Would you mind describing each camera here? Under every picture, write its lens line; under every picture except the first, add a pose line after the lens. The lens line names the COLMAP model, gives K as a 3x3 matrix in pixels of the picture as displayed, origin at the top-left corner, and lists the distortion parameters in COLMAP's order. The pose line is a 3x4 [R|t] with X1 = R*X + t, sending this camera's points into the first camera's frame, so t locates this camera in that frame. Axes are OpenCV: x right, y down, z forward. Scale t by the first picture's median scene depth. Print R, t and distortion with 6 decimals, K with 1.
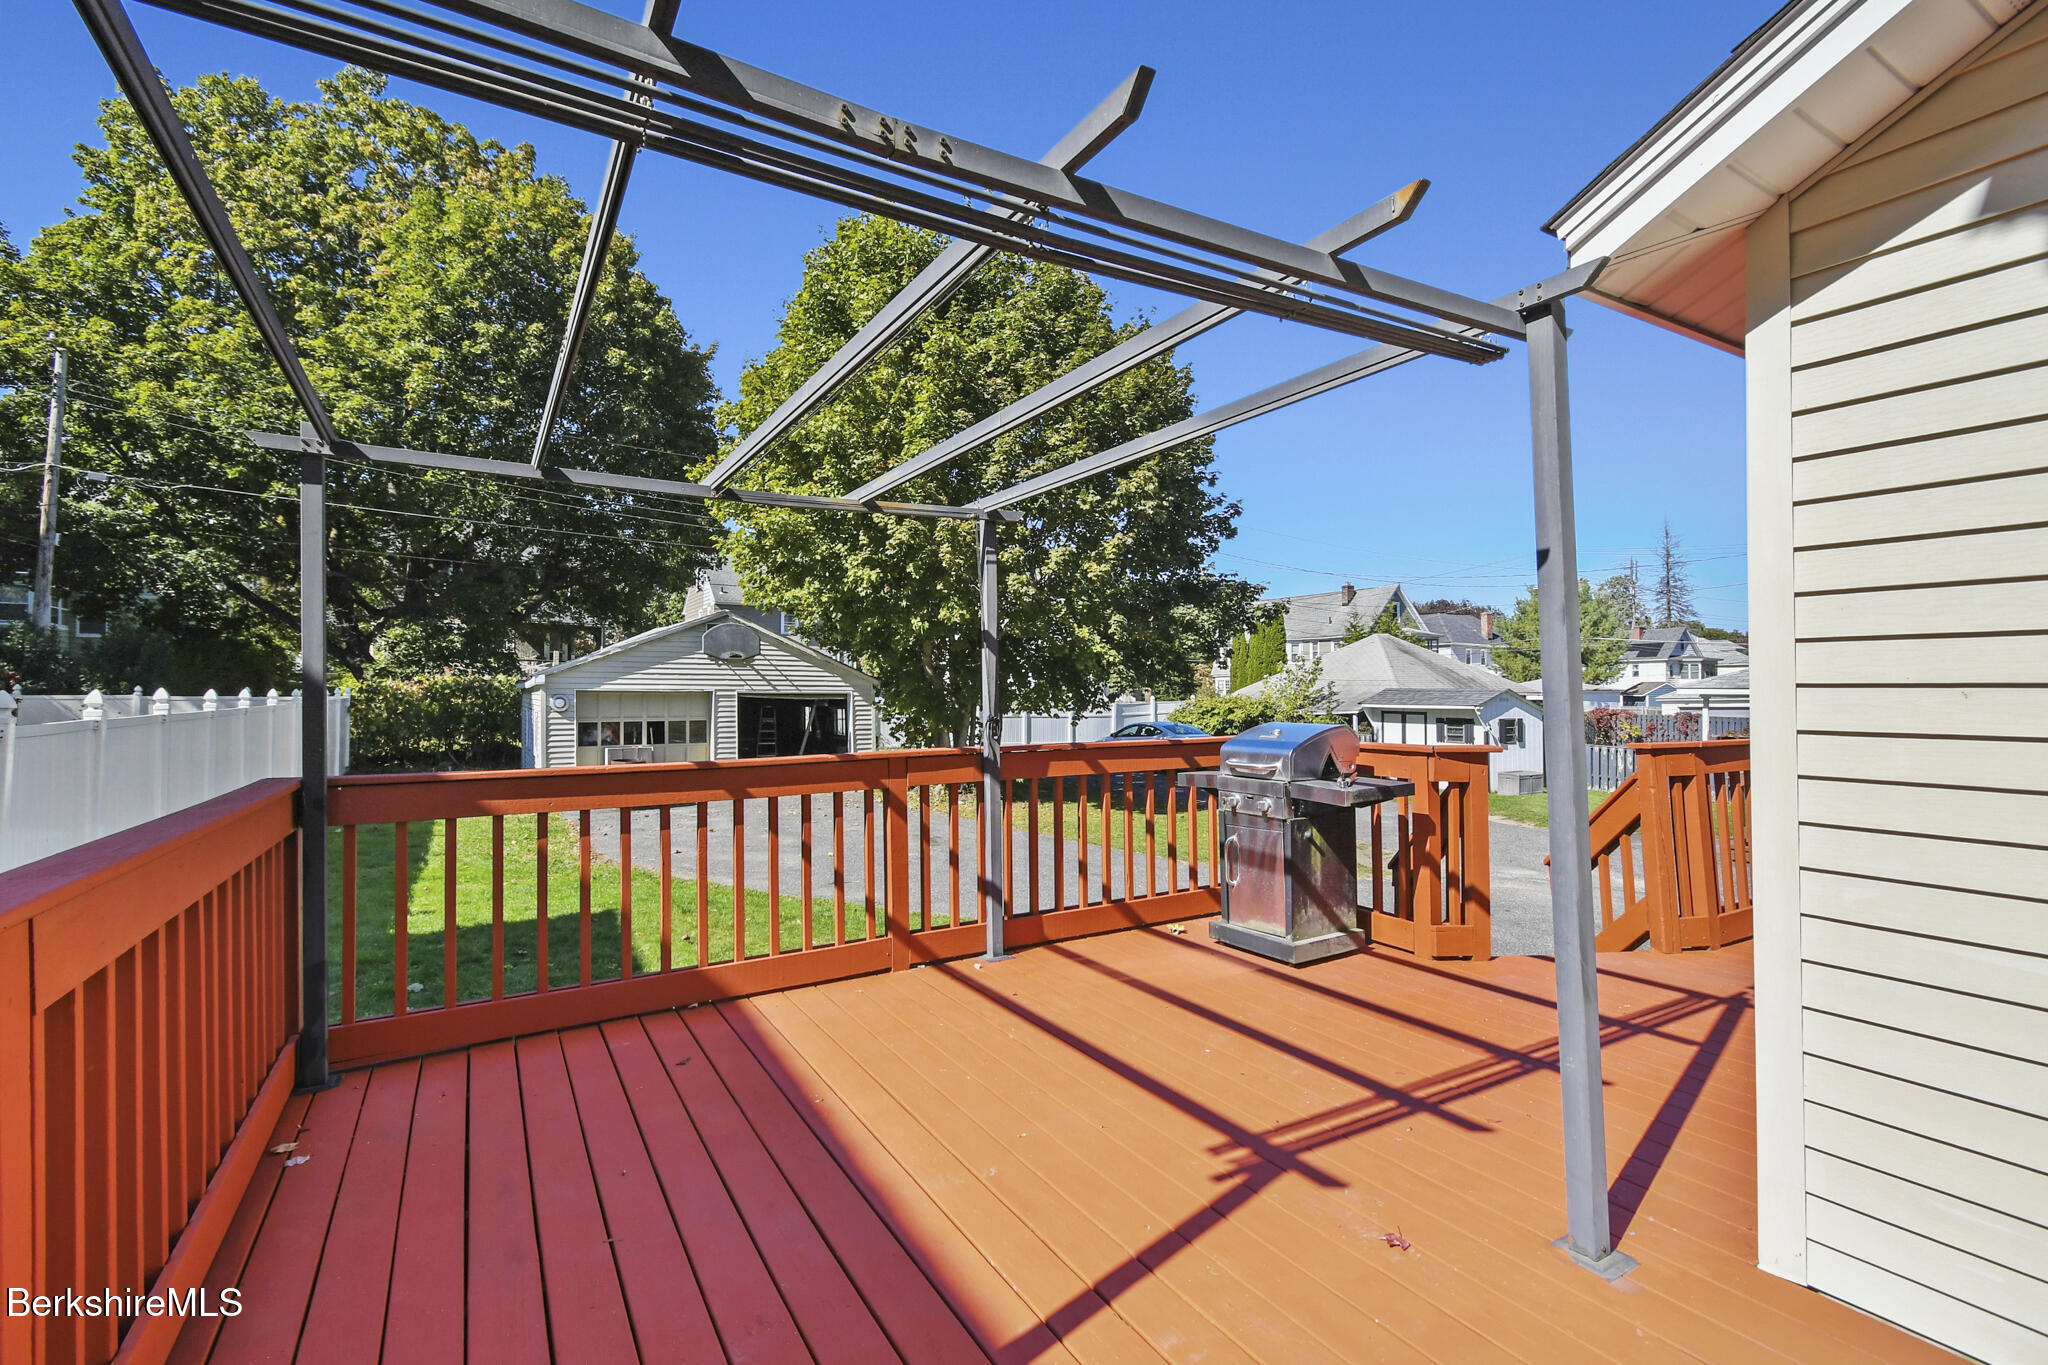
lens RADIAL K [[879.4, 0, 1024.0], [0, 879.4, 682.5], [0, 0, 1]] dist [0.018472, -0.000048]
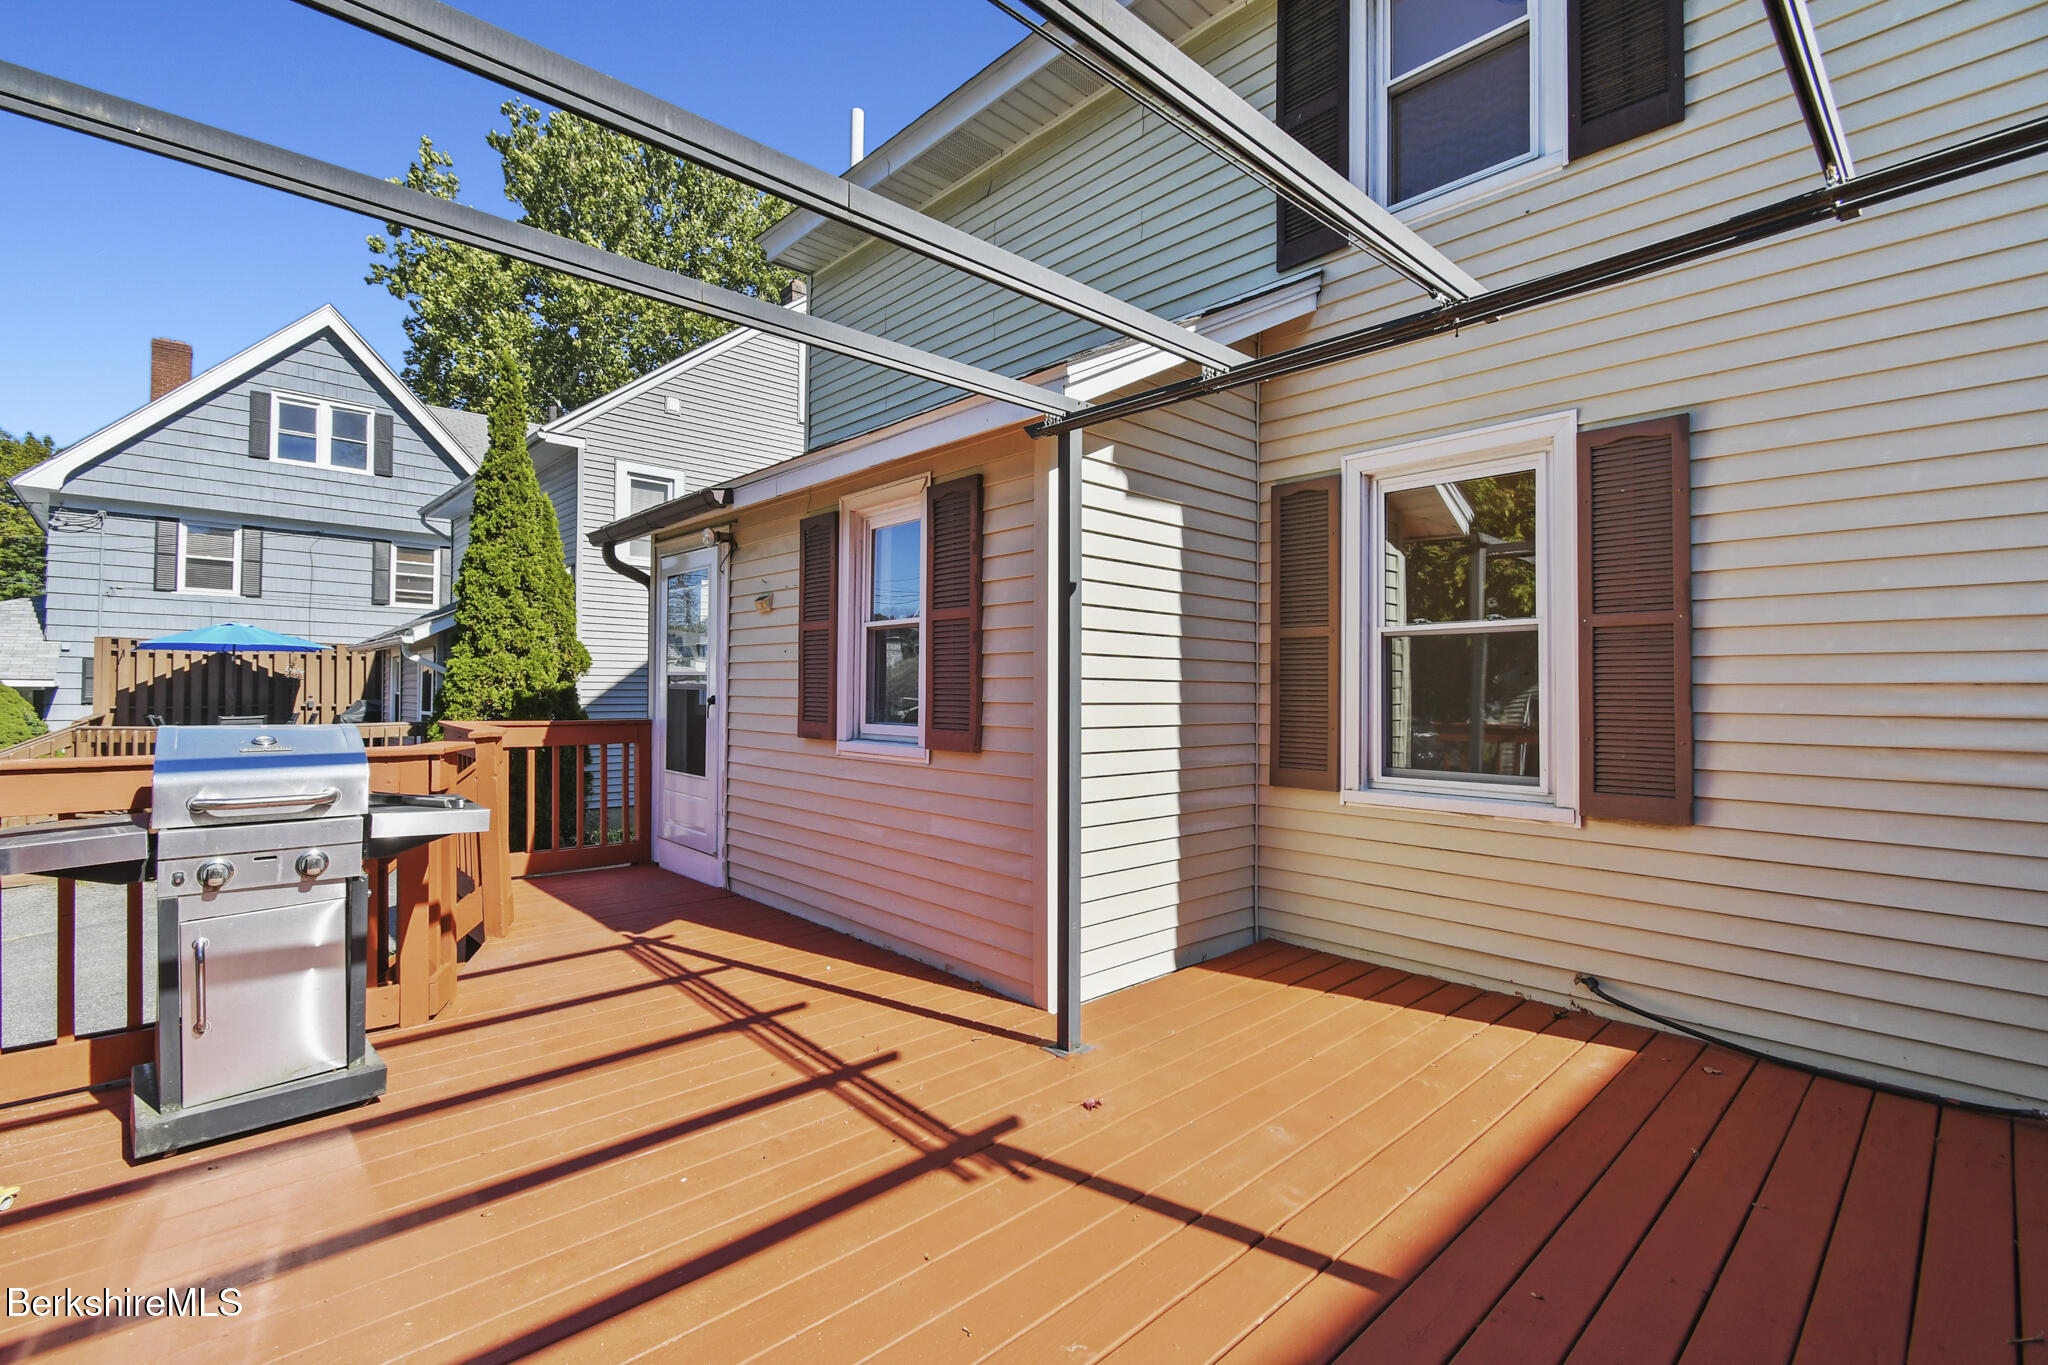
lens RADIAL K [[879.4, 0, 1024.0], [0, 879.4, 682.5], [0, 0, 1]] dist [0.018472, -0.000048]
pose [[-0.176359, 0.010746, 0.984267, -0.583433], [-0.021885, 0.999650, -0.014835, 0.029687], [-0.984083, -0.024157, -0.176062, 0.943615]]
